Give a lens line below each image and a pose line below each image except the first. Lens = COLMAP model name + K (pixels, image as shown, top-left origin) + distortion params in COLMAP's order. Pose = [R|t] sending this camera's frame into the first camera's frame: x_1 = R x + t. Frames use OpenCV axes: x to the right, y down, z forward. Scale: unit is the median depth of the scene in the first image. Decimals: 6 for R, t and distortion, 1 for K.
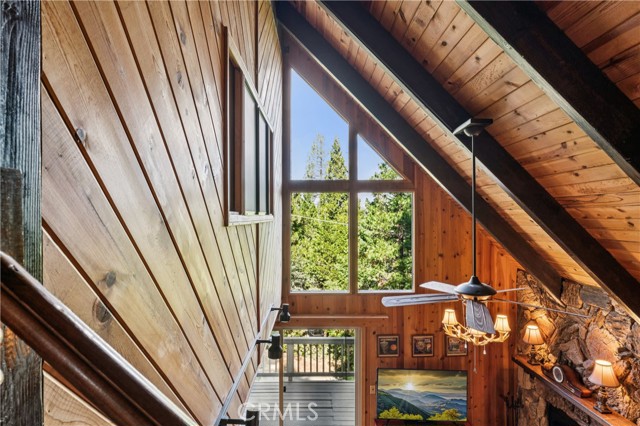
lens RADIAL K [[348.3, 0, 326.4], [0, 348.3, 215.5], [0, 0, 1]] dist [-0.004969, 0.000501]
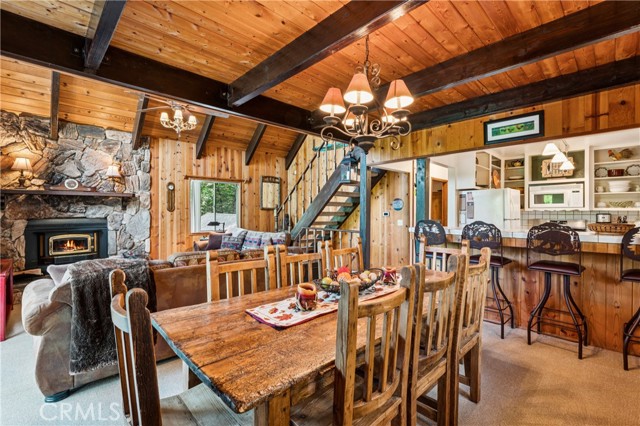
lens RADIAL K [[293.5, 0, 320.4], [0, 293.5, 212.1], [0, 0, 1]] dist [-0.004642, 0.001700]
pose [[-0.667995, -0.003822, 0.744156, -0.744149], [-0.008499, 0.999961, -0.002493, 0.466878], [-0.744117, -0.007990, -0.668001, 0.858054]]
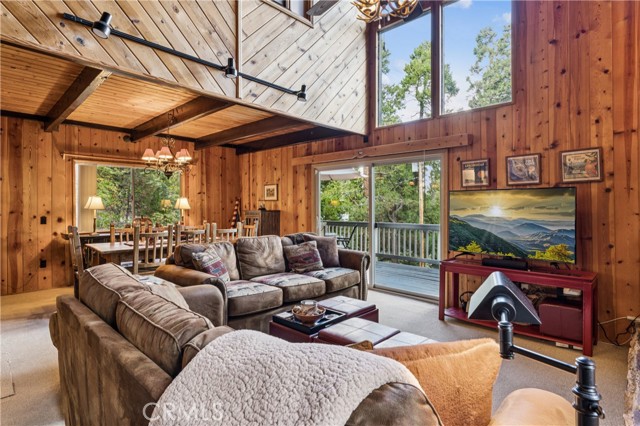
lens RADIAL K [[329.3, 0, 323.7], [0, 329.3, 207.6], [0, 0, 1]] dist [0.000591, -0.000229]
pose [[0.706312, -0.004220, -0.707888, 0.497625], [0.005206, 0.999986, -0.000767, 0.474436], [0.707882, -0.003144, 0.706324, 0.200295]]
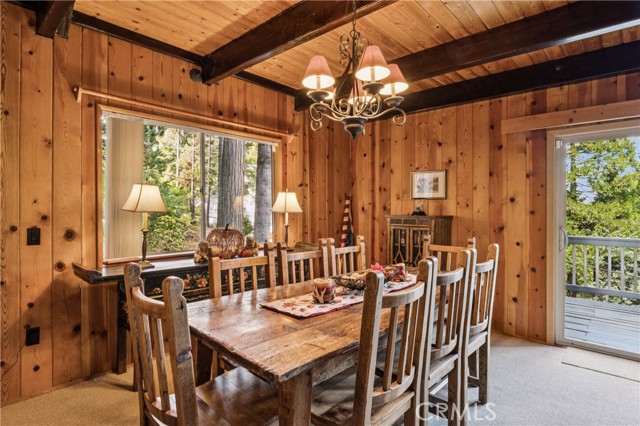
lens RADIAL K [[348.3, 0, 331.8], [0, 348.3, 212.7], [0, 0, 1]] dist [-0.004969, 0.000501]
pose [[0.723909, 0.006931, -0.689861, -0.214350], [-0.004255, 0.999975, 0.005582, 0.472191], [0.689883, -0.001106, 0.723920, 0.244177]]
